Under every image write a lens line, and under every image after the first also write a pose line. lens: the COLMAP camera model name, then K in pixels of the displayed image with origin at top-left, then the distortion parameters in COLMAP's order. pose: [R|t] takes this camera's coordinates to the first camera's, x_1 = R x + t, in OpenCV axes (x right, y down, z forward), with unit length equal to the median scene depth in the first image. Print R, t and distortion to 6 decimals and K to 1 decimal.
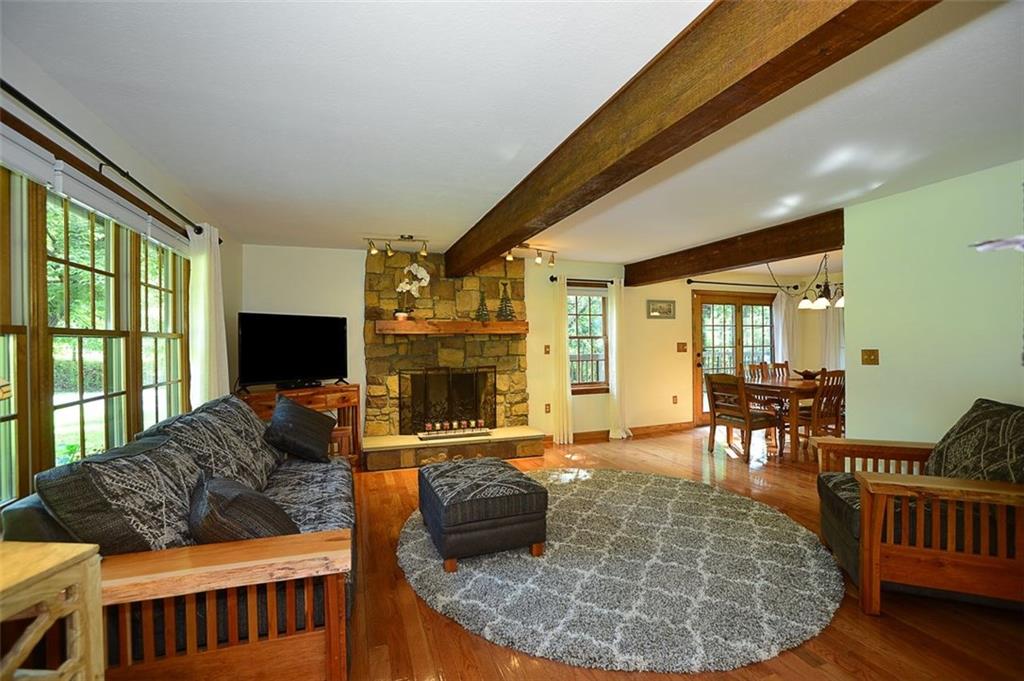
lens RADIAL K [[449.3, 0, 508.2], [0, 449.3, 342.8], [0, 0, 1]] dist [-0.051102, 0.000902]
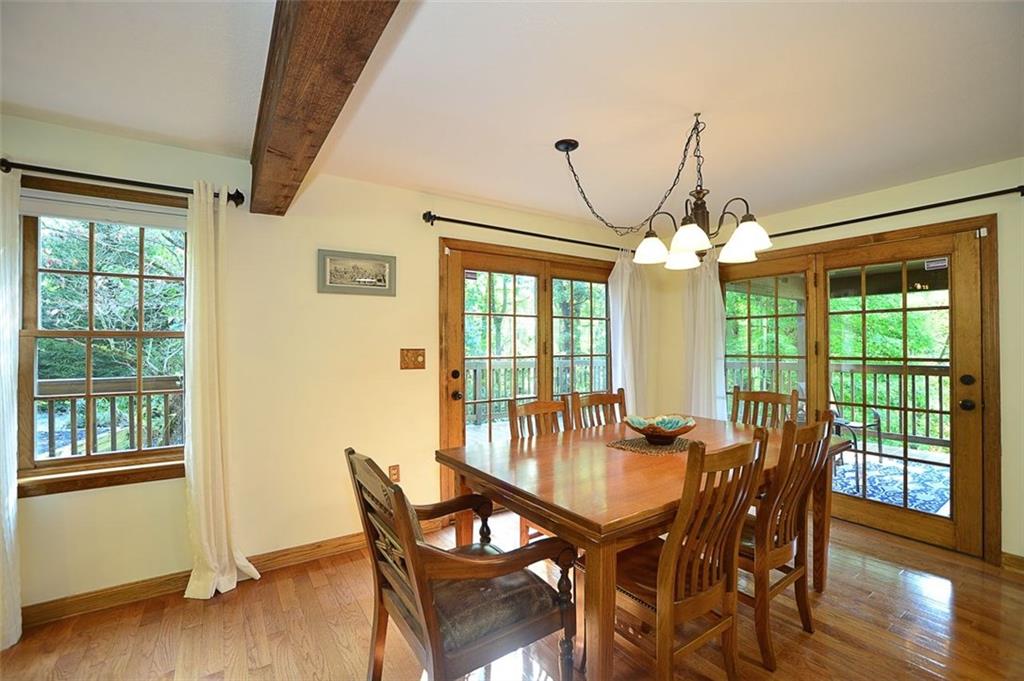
lens RADIAL K [[449.3, 0, 508.2], [0, 449.3, 342.8], [0, 0, 1]] dist [-0.051102, 0.000902]
pose [[0.972586, 0.006930, 0.232438, 0.375618], [-0.003810, 0.999897, -0.013870, -0.000225], [-0.232510, 0.012604, 0.972512, 0.523646]]
